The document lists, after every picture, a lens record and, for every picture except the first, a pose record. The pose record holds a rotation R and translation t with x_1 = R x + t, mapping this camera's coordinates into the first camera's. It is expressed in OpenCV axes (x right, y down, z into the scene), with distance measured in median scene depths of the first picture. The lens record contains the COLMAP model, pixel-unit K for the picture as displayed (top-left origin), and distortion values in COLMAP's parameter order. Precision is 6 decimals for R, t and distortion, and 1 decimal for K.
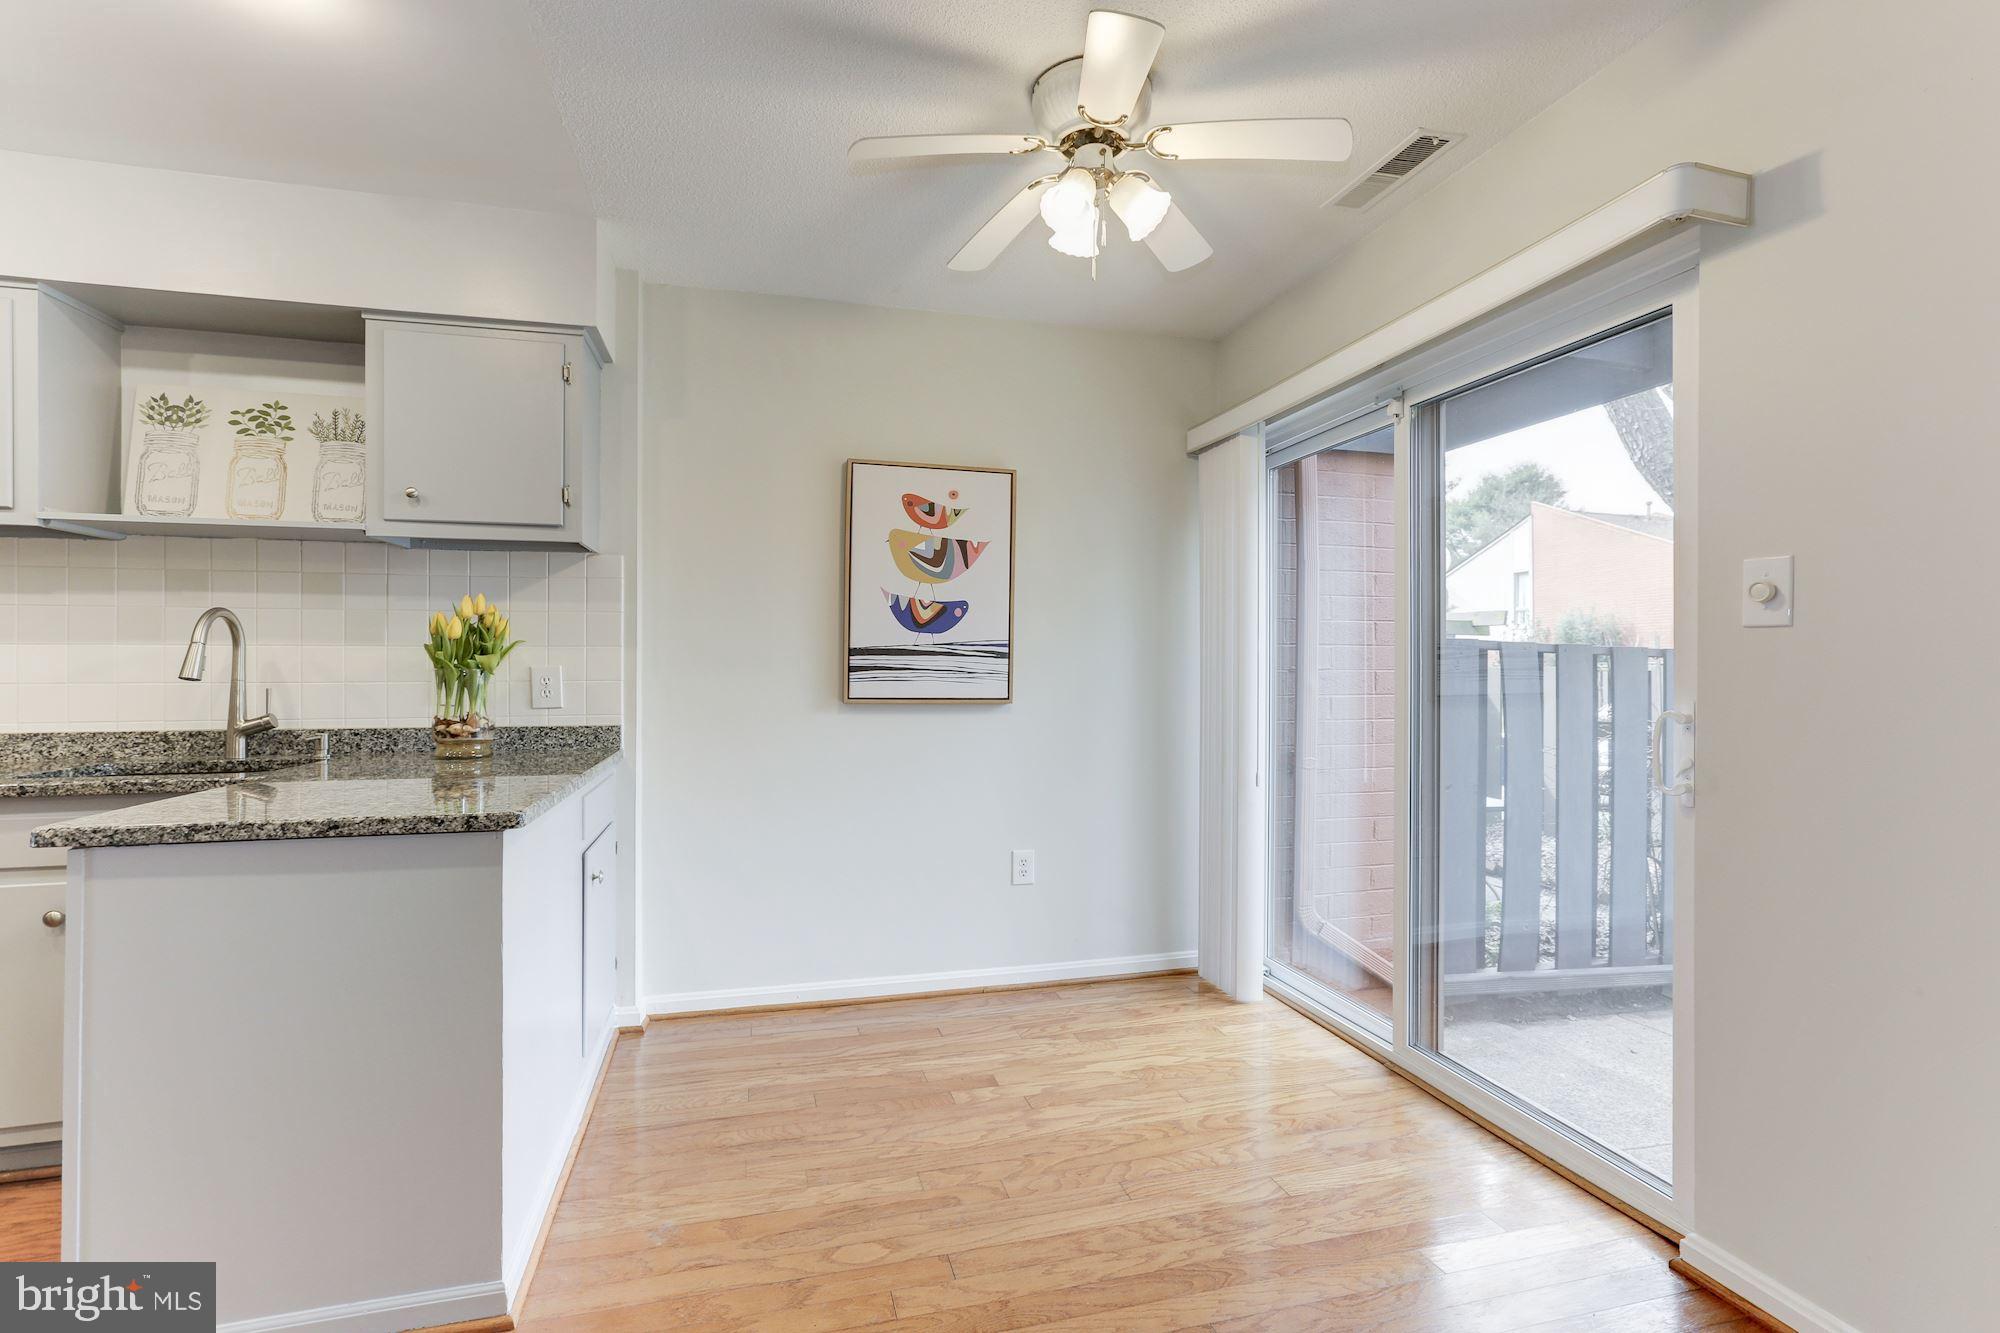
lens RADIAL K [[929.9, 0, 997.2], [0, 929.9, 662.9], [0, 0, 1]] dist [-0.030877, 0.025947]
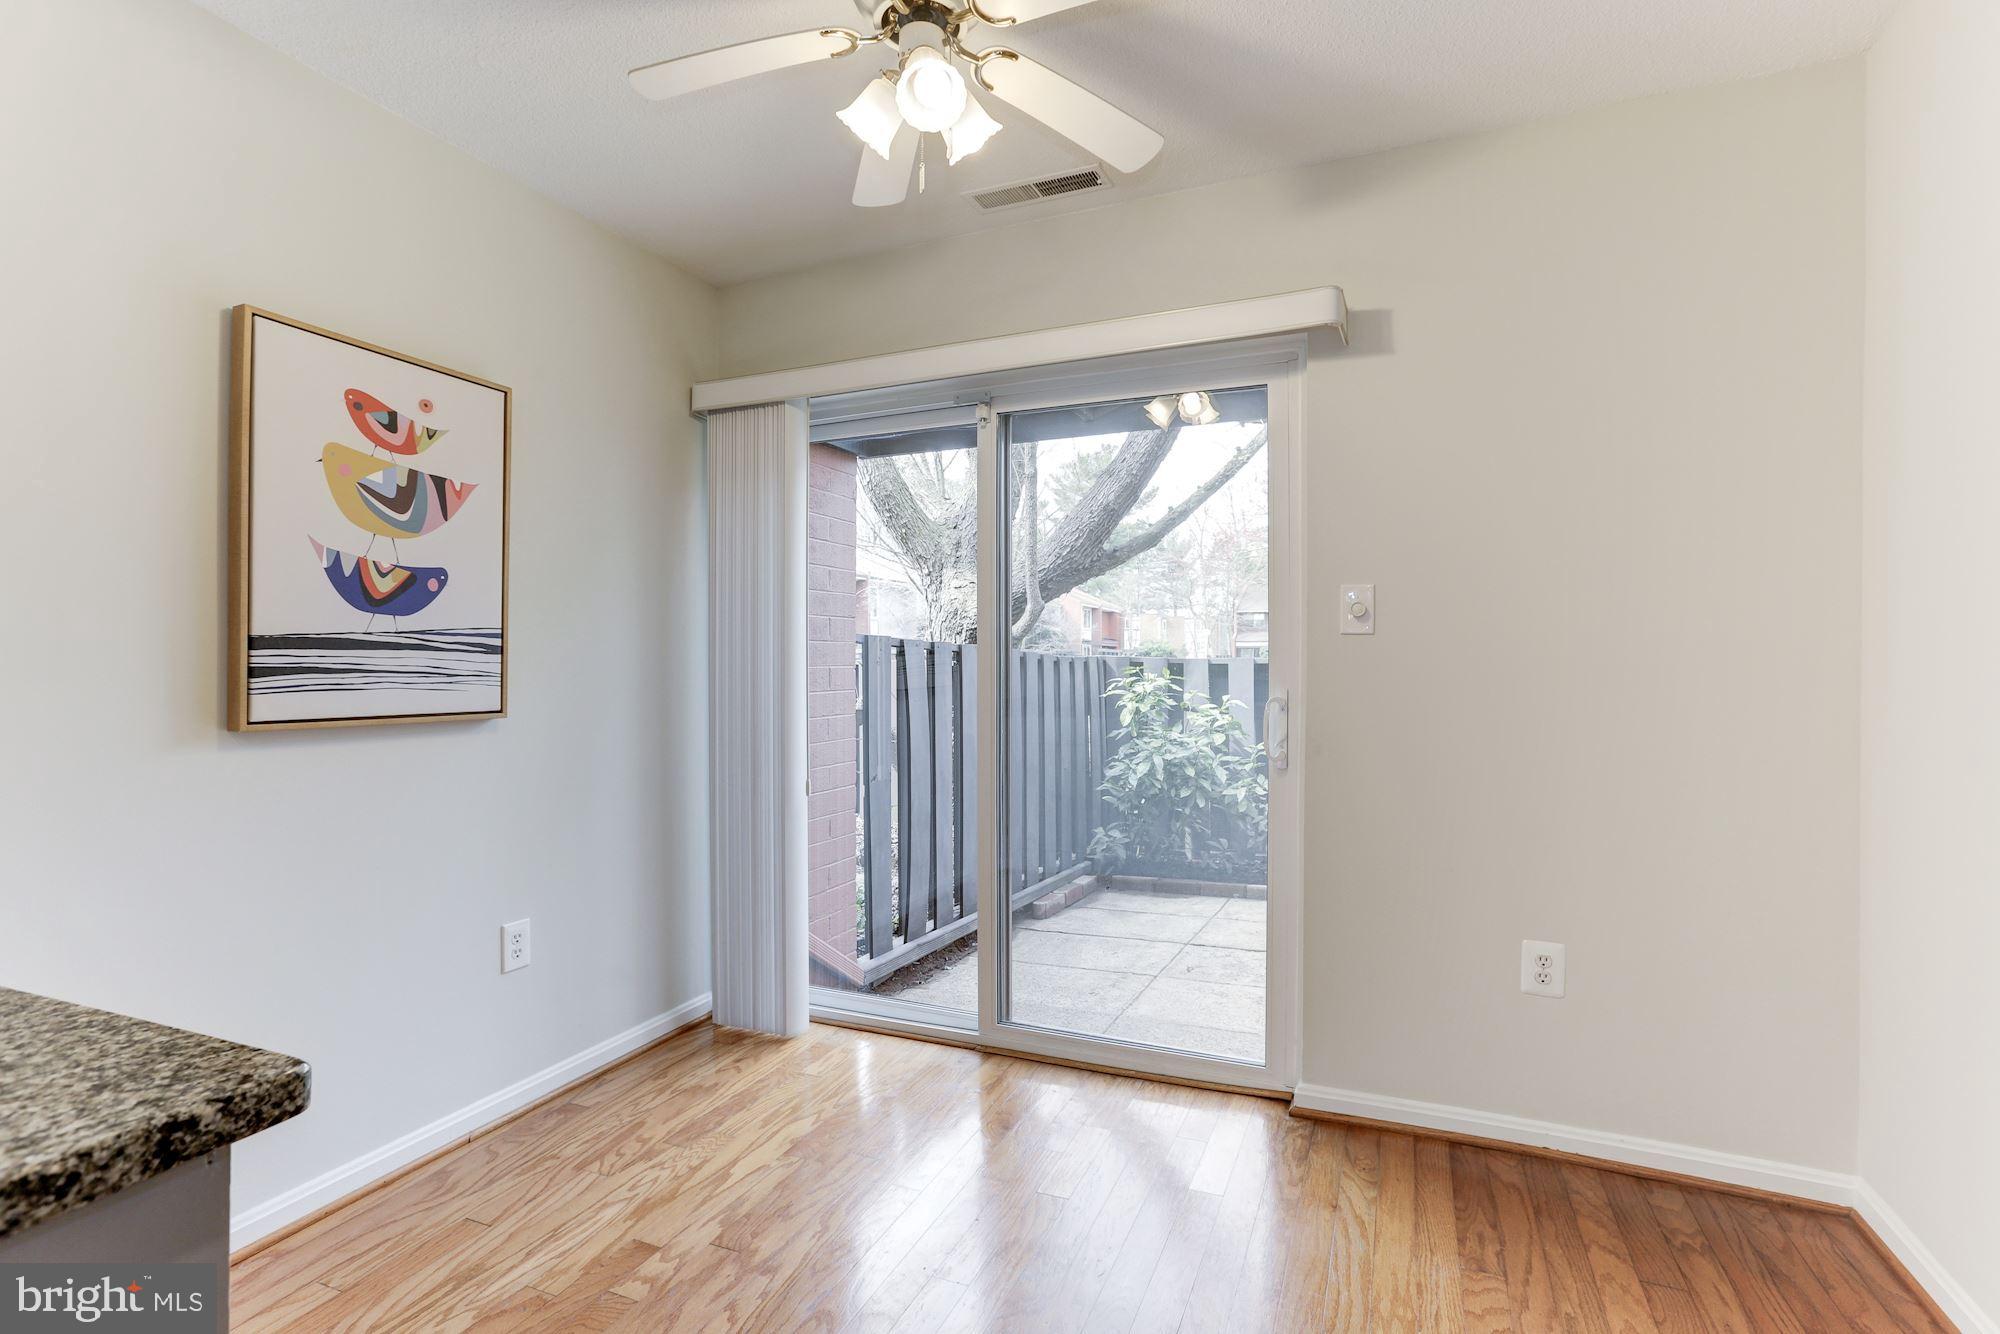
lens RADIAL K [[938.2, 0, 992.9], [0, 938.2, 667.3], [0, 0, 1]] dist [-0.065802, 0.049672]
pose [[0.625933, -0.008345, 0.779832, -0.314577], [0.002439, 0.999959, 0.008743, -0.000324], [-0.779873, -0.003570, 0.625927, 0.285496]]
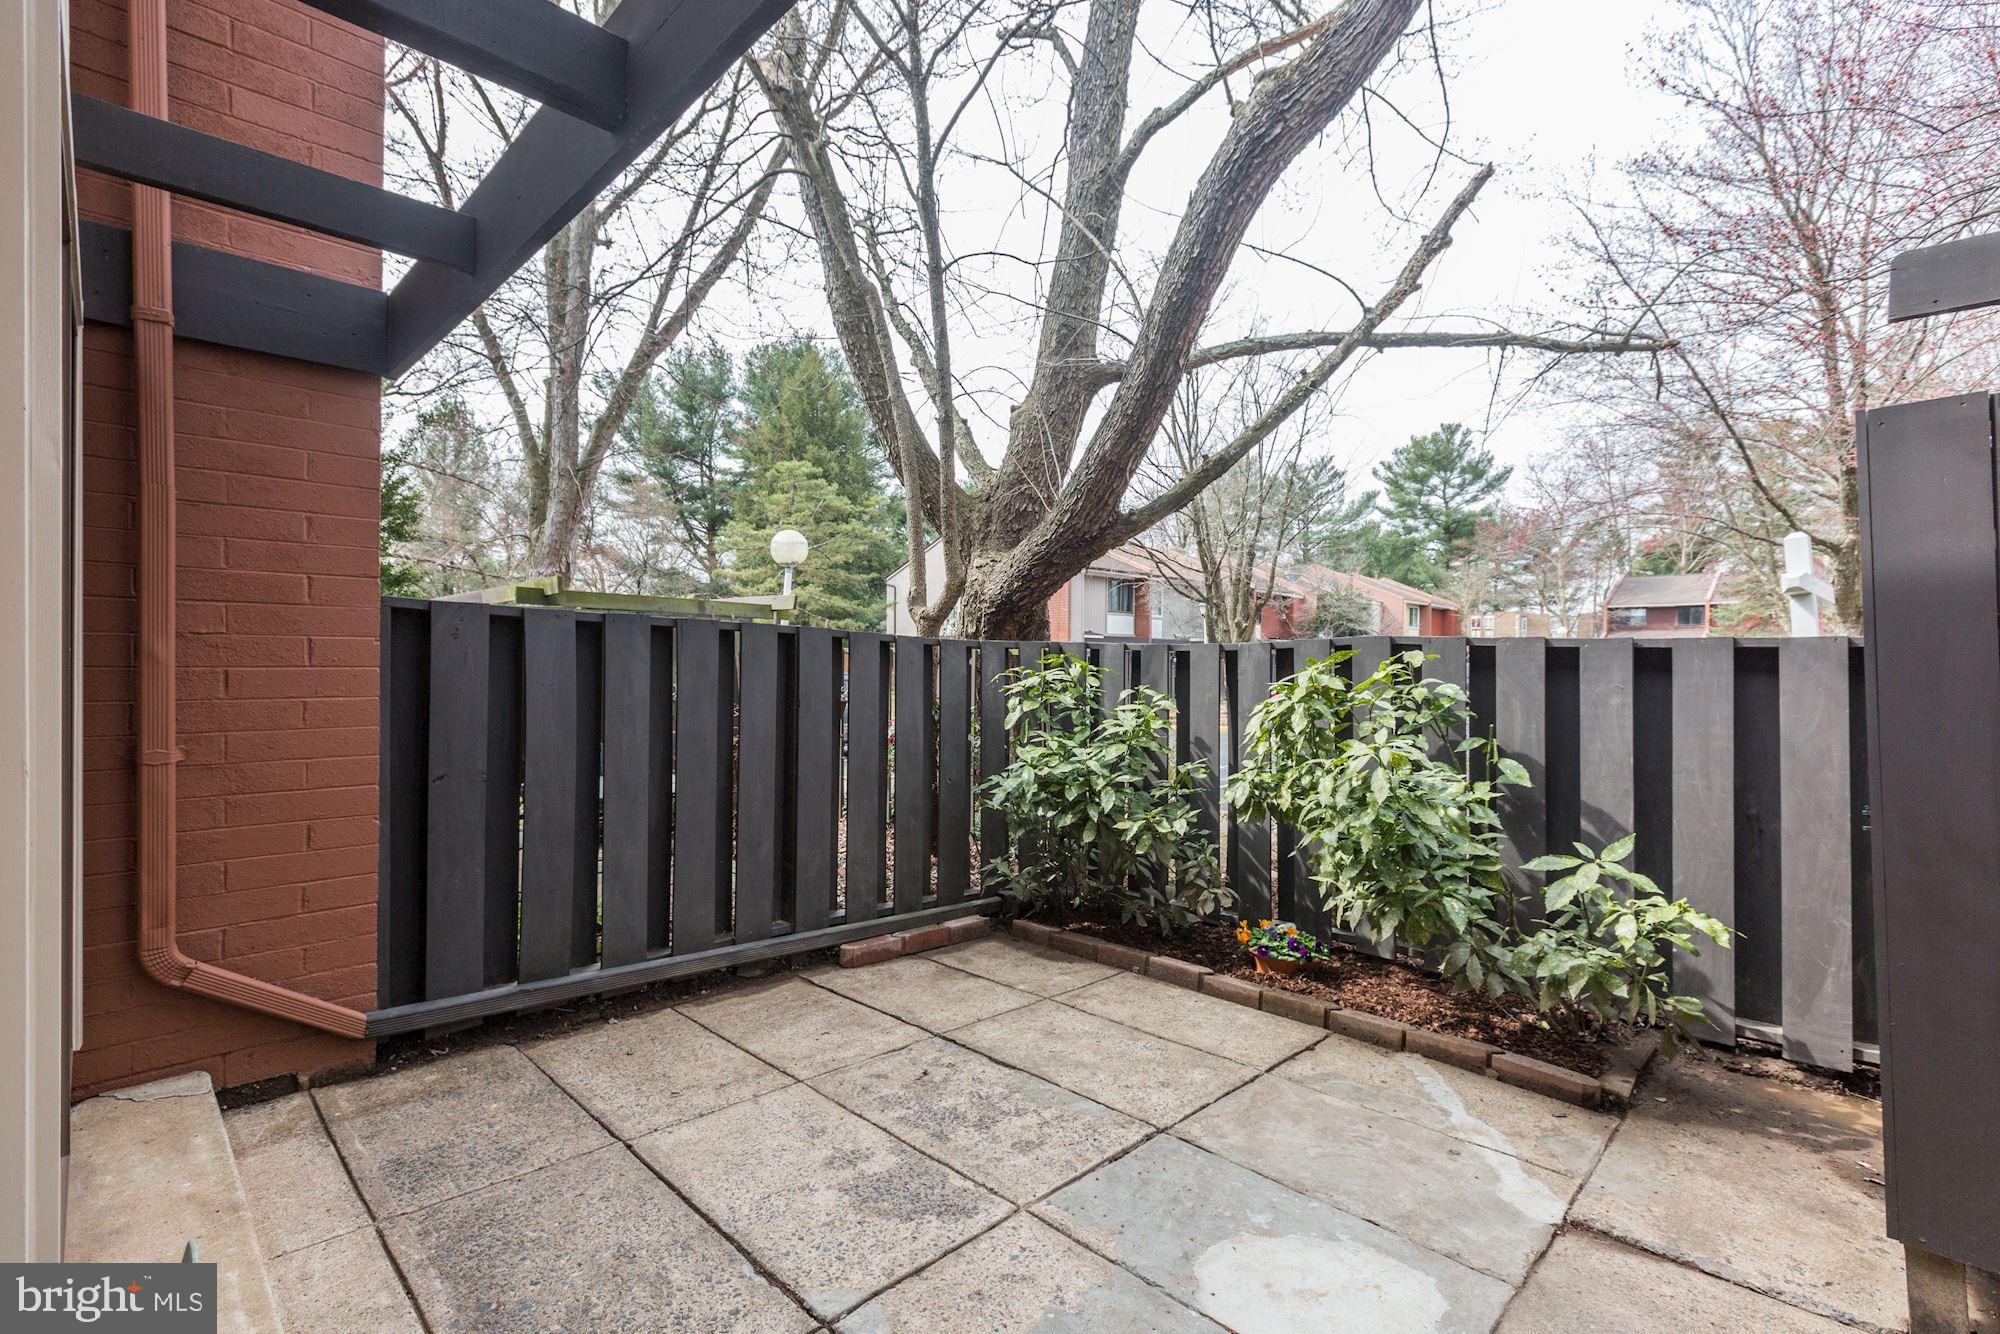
lens RADIAL K [[904.0, 0, 1003.3], [0, 904.0, 666.1], [0, 0, 1]] dist [0.003231, 0.001212]
pose [[0.867376, 0.002245, 0.497648, 0.641340], [-0.005859, 0.999967, 0.005700, 0.030533], [-0.497619, -0.007860, 0.867360, 0.030973]]
